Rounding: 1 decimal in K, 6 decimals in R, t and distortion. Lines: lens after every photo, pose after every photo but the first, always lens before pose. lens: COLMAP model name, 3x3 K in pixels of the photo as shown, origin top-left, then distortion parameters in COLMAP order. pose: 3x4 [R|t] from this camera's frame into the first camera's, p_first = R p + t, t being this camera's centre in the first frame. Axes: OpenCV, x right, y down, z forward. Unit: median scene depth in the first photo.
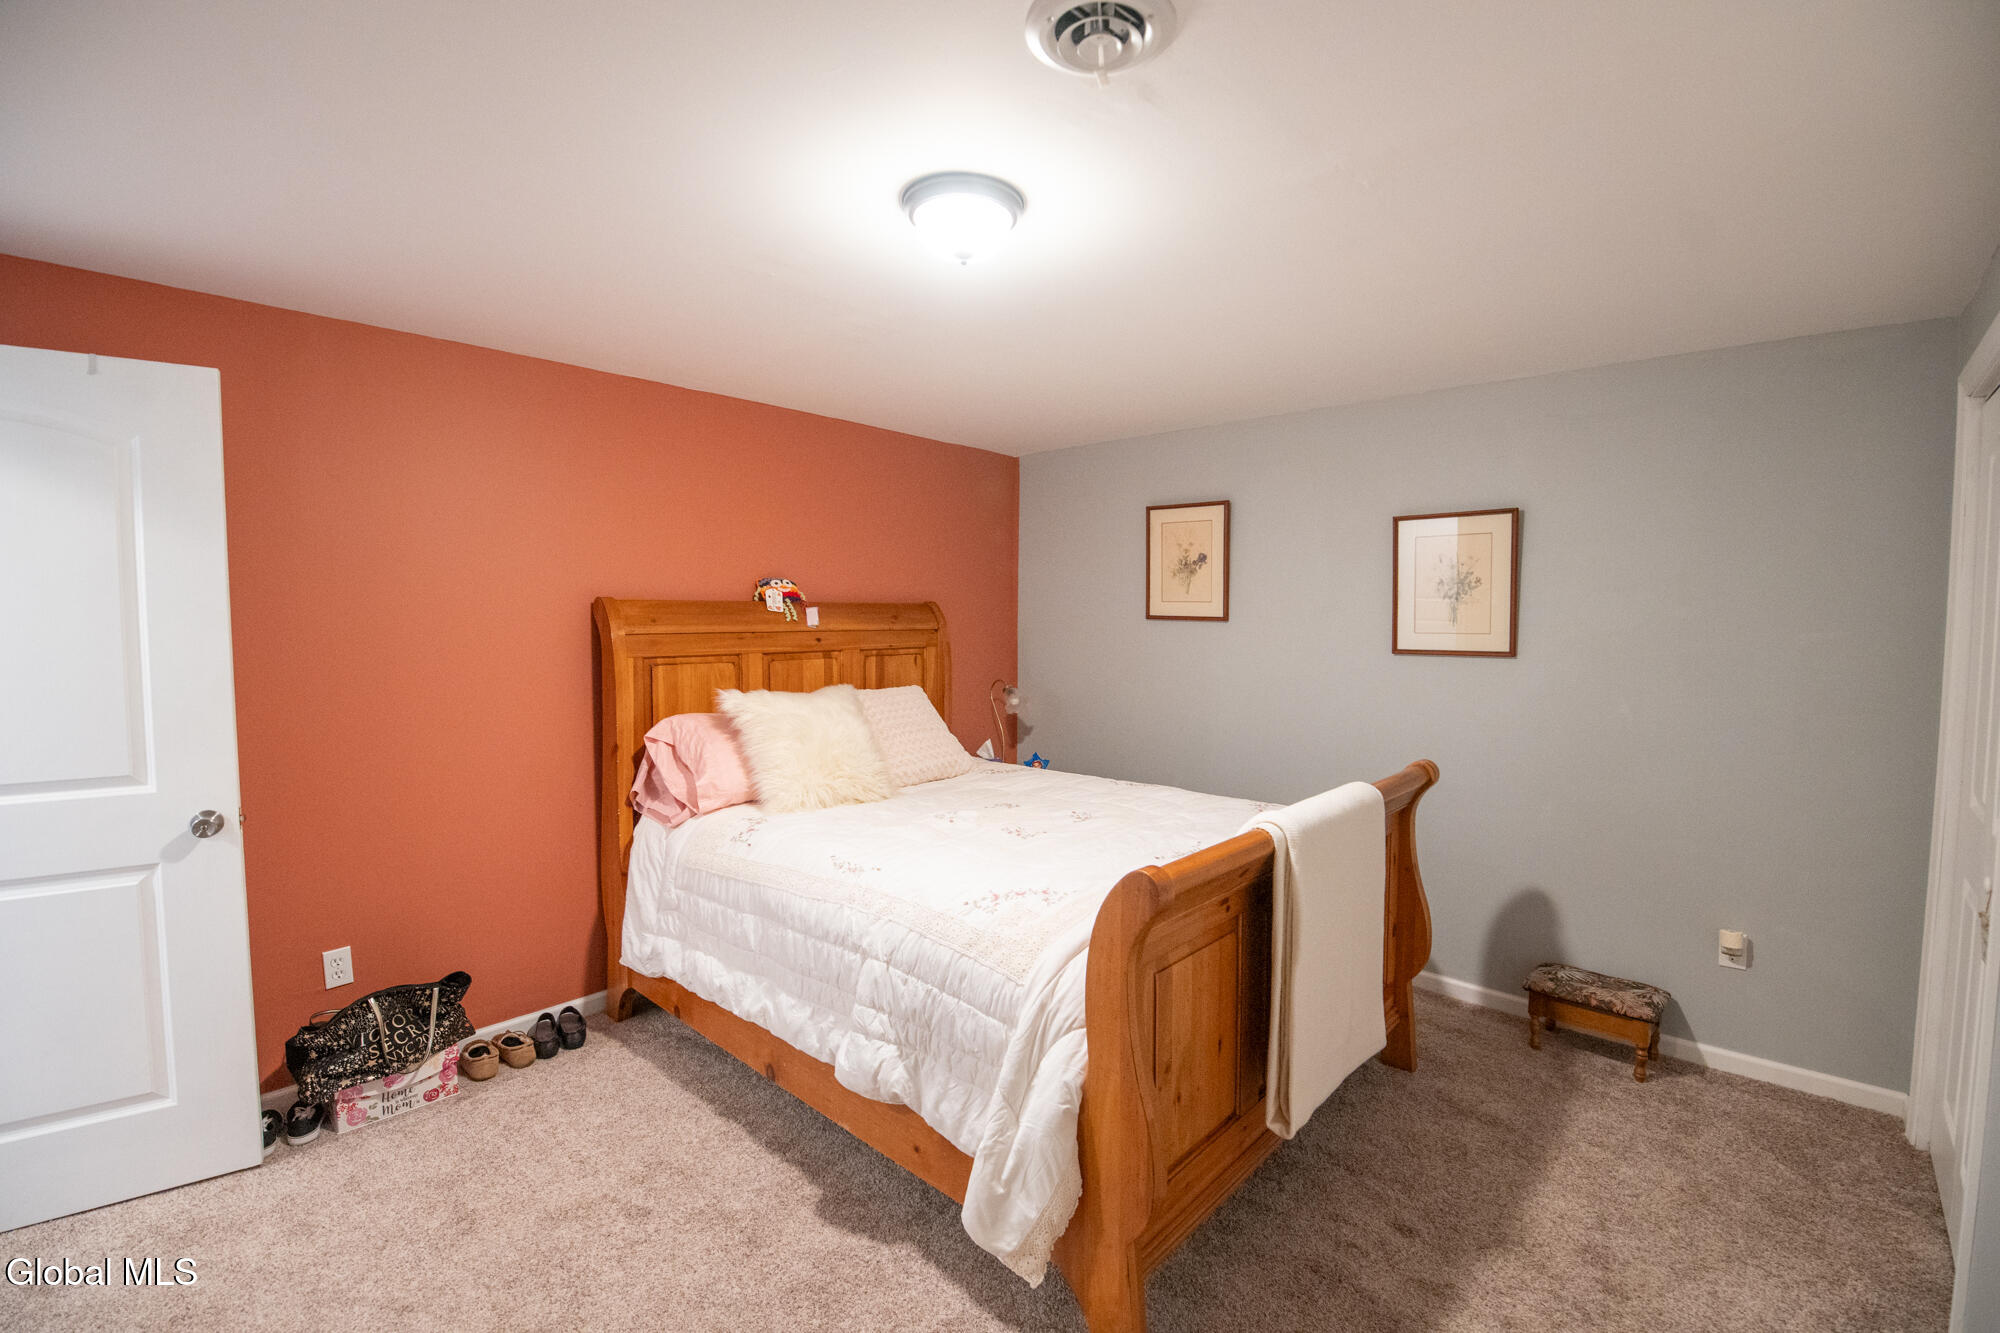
lens RADIAL K [[862.0, 0, 1002.7], [0, 862.0, 660.8], [0, 0, 1]] dist [0.000234, 0.000037]
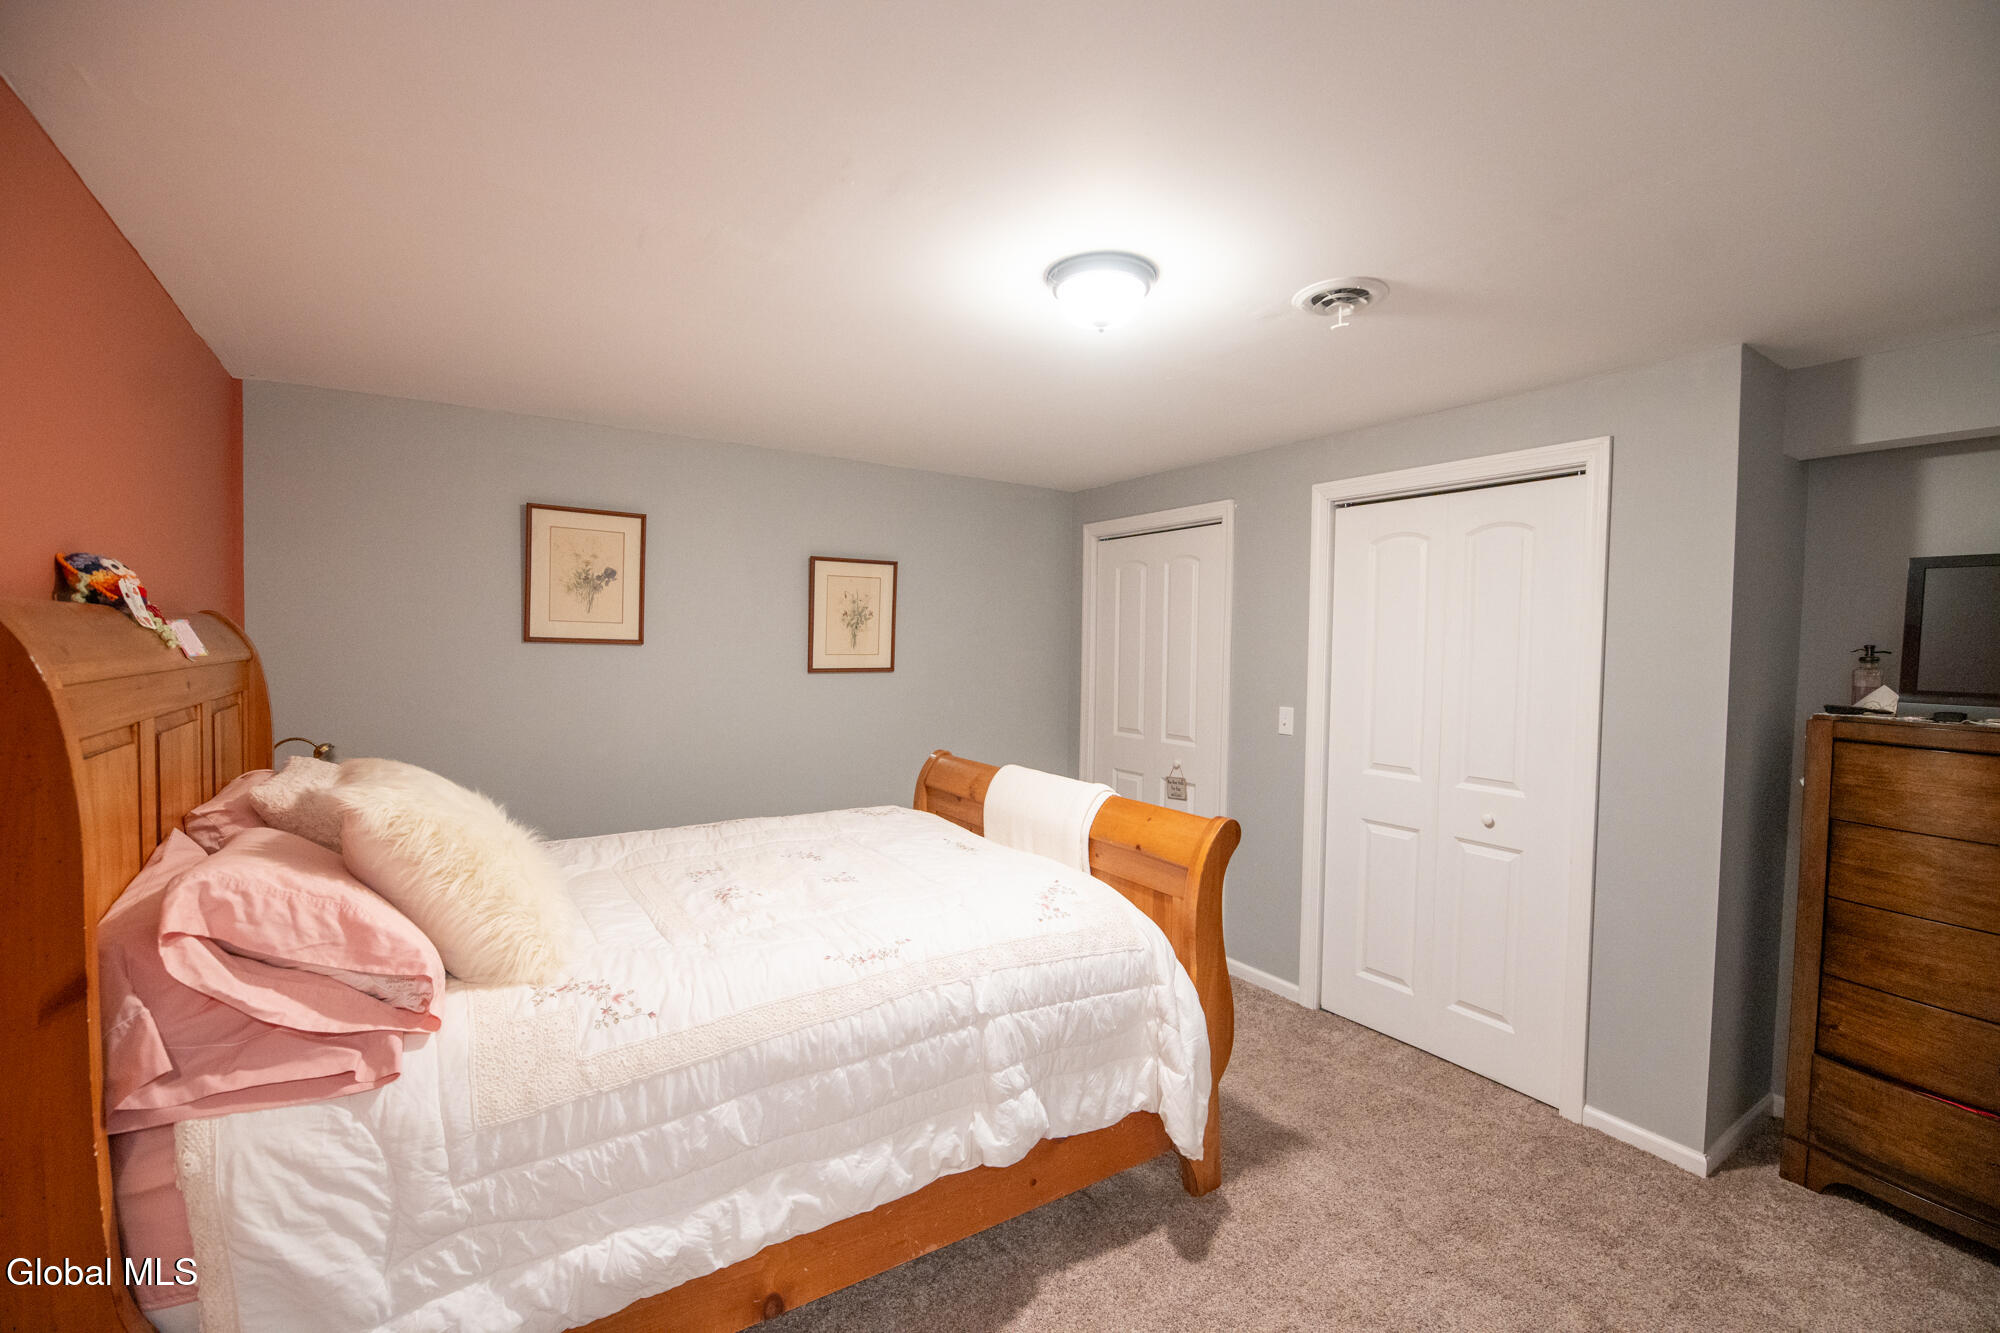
lens RADIAL K [[874.1, 0, 990.1], [0, 874.1, 667.3], [0, 0, 1]] dist [-0.001138, -0.011663]
pose [[0.258262, -0.028347, 0.965659, -0.777293], [0.040174, 0.999020, 0.018582, -0.033501], [-0.965239, 0.033995, 0.259148, 0.560875]]
